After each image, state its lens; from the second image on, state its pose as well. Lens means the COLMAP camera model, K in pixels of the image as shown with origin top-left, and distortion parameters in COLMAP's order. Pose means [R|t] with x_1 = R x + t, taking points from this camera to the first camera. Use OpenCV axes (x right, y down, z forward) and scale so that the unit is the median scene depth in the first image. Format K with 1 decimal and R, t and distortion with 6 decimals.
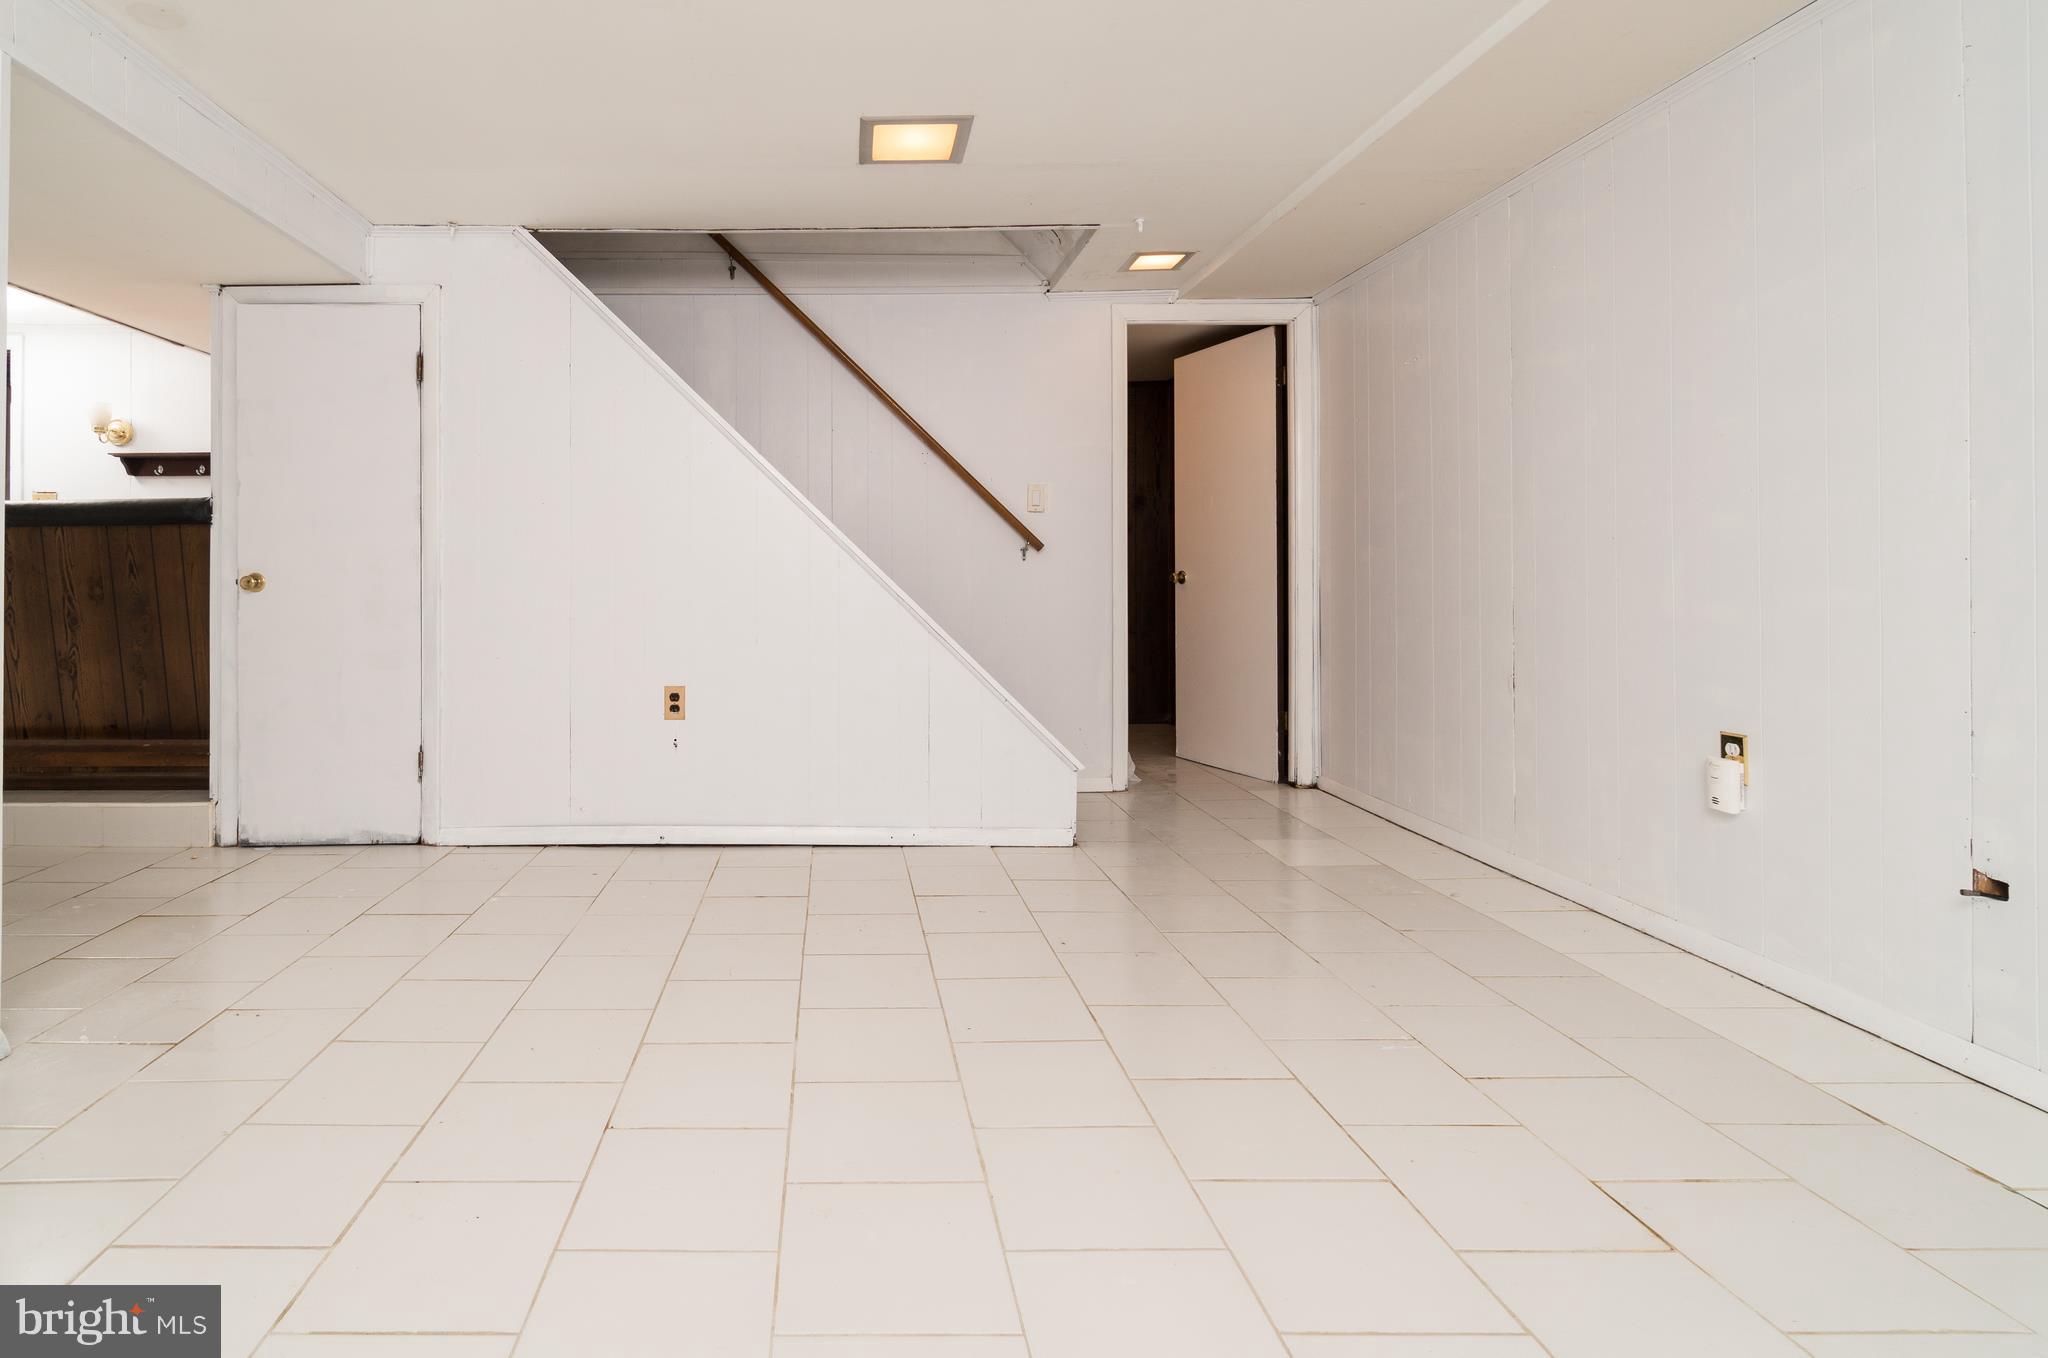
lens RADIAL K [[974.8, 0, 950.6], [0, 974.8, 585.8], [0, 0, 1]] dist [-0.008172, 0.000690]
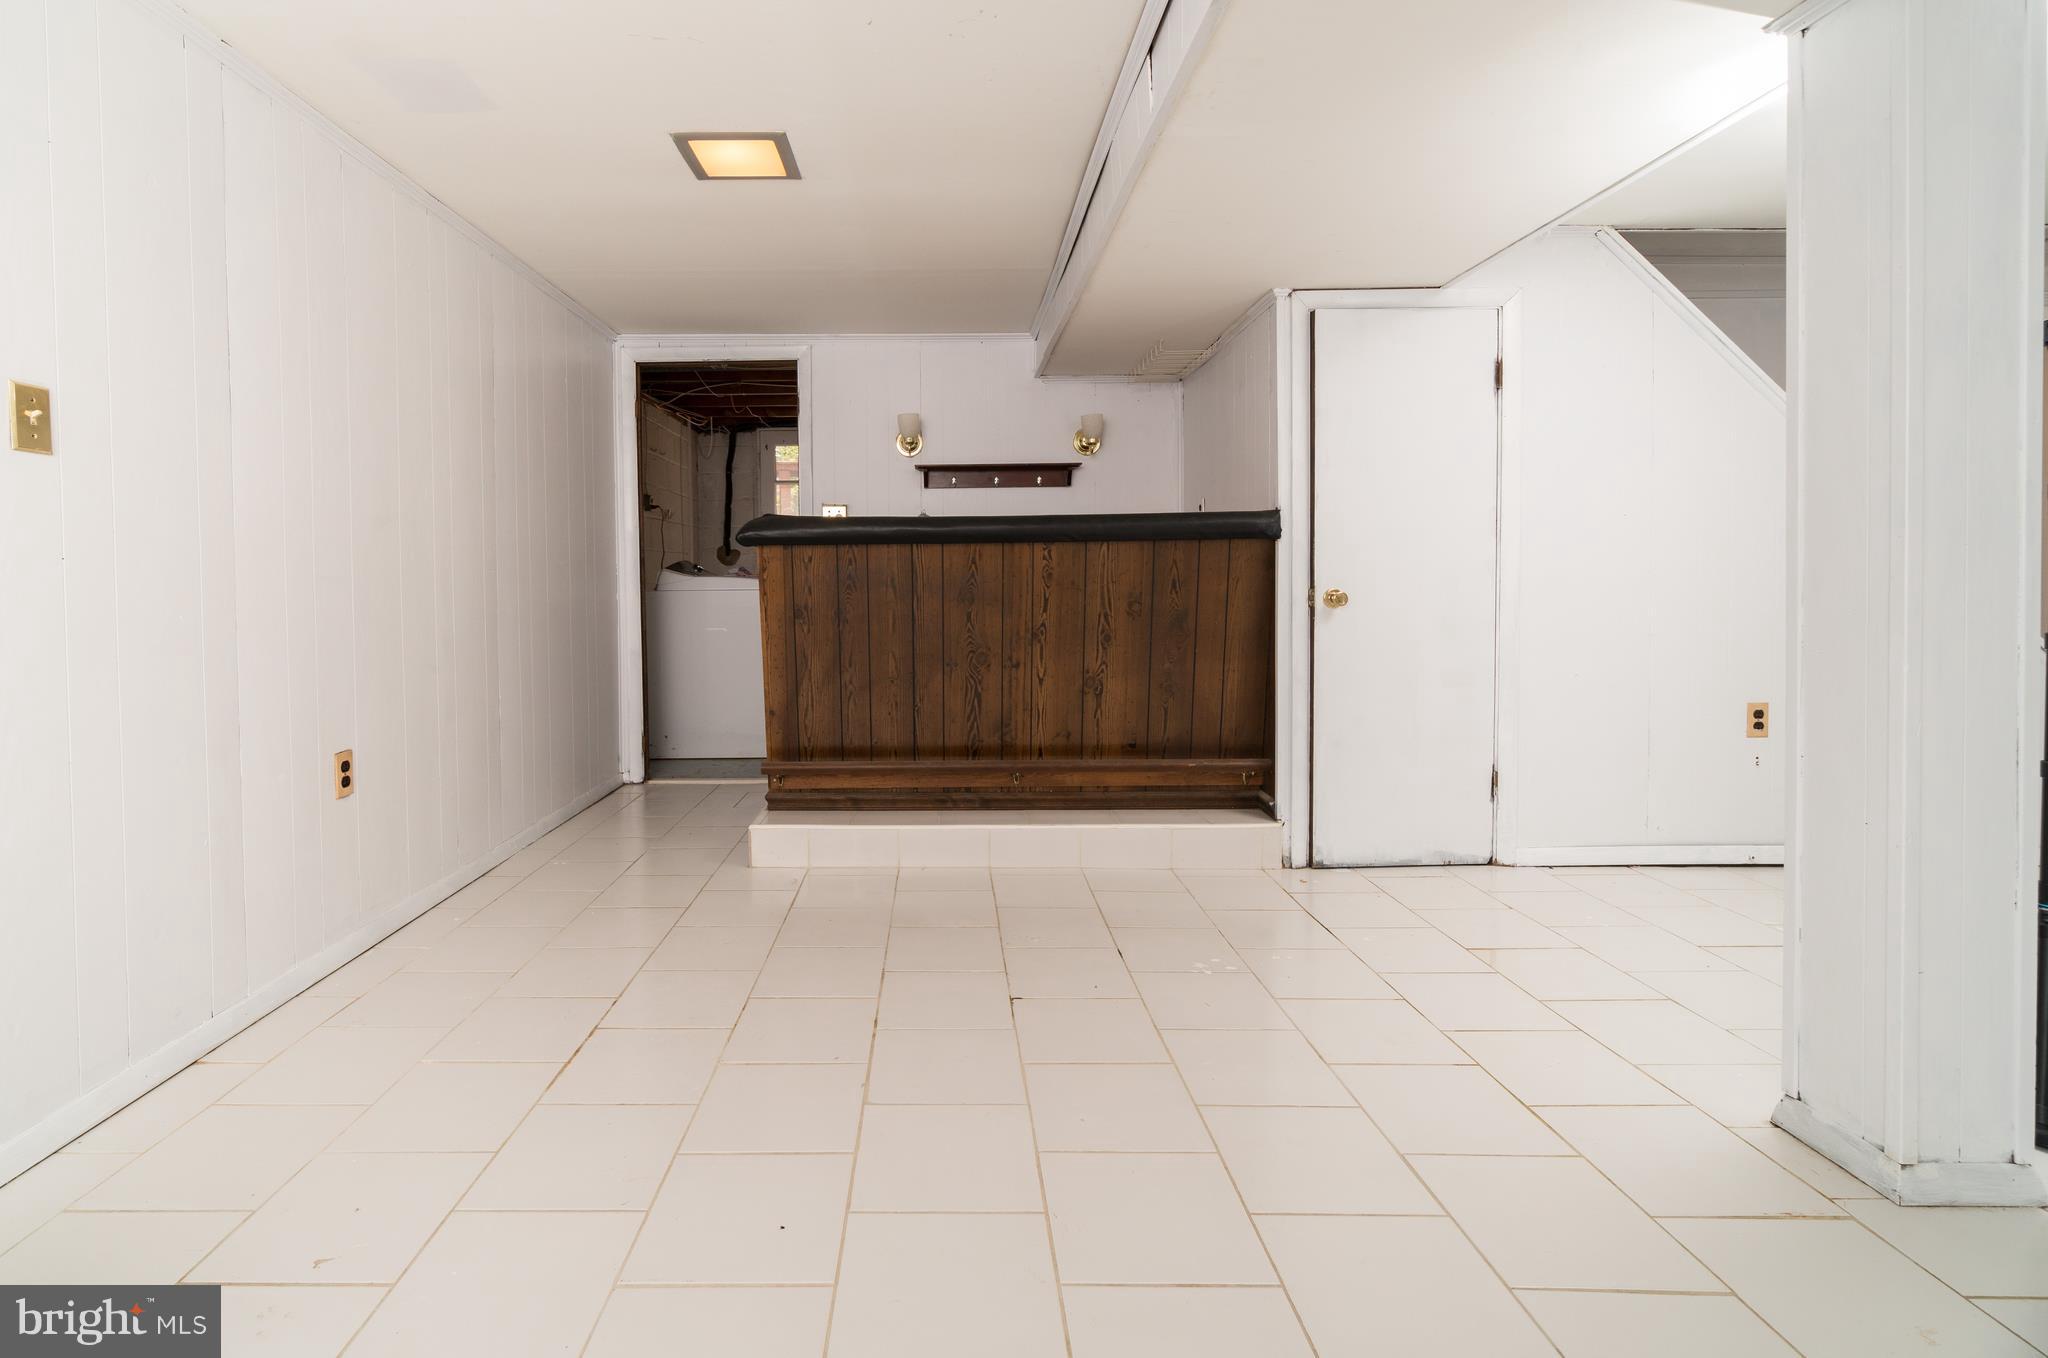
lens RADIAL K [[974.8, 0, 1036.2], [0, 974.8, 613.6], [0, 0, 1]] dist [-0.008172, 0.000690]
pose [[0.999747, -0.004260, -0.022080, -0.957504], [0.004925, 0.999533, 0.030154, -0.018428], [0.021941, -0.030255, 0.999301, 0.017991]]
